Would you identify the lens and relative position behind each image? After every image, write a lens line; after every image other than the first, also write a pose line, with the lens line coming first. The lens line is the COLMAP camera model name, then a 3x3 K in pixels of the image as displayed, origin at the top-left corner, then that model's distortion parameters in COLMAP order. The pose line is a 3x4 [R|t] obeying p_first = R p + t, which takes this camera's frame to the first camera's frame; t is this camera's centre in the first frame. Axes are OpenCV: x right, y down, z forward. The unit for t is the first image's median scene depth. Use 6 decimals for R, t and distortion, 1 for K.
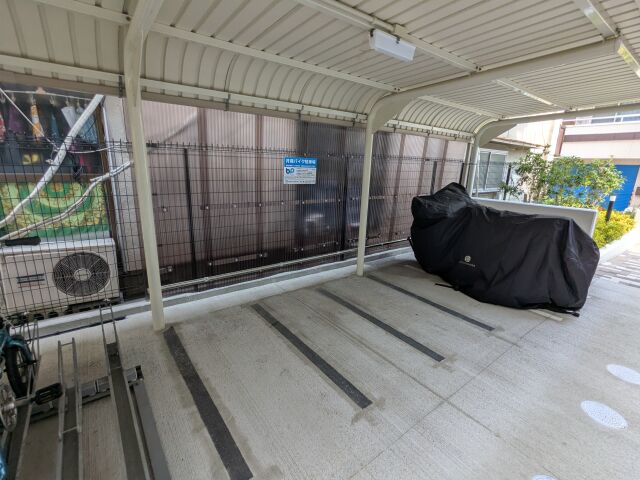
lens RADIAL K [[303.9, 0, 319.4], [0, 303.9, 240.9], [0, 0, 1]] dist [0.002797, -0.000033]
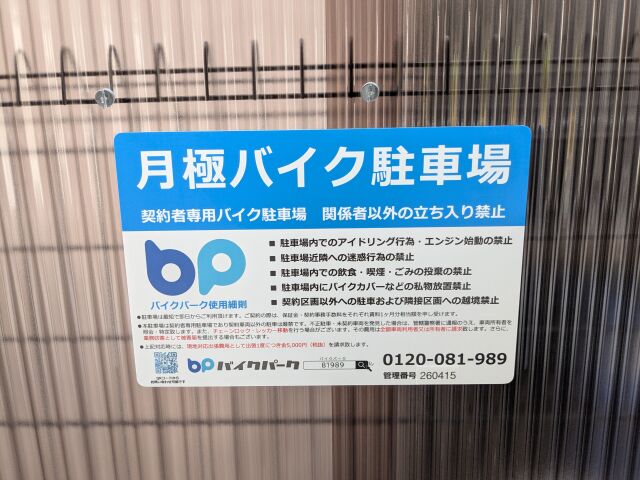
lens RADIAL K [[509.4, 0, 321.4], [0, 509.4, 244.9], [0, 0, 1]] dist [0.055423, -0.107170]
pose [[0.787102, 0.077304, -0.611960, 0.041436], [-0.106746, 0.994217, -0.011705, -0.260886], [0.607516, 0.074537, 0.790802, 0.969735]]
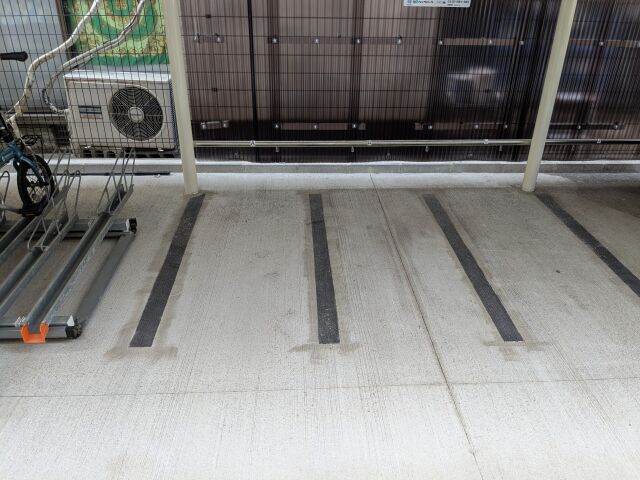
lens RADIAL K [[509.4, 0, 321.4], [0, 509.4, 244.9], [0, 0, 1]] dist [0.055423, -0.107170]
pose [[0.826444, 0.250340, -0.504301, 0.395173], [-0.126280, 0.955309, 0.267280, 0.008336], [0.548674, -0.157209, 0.821122, 0.035581]]
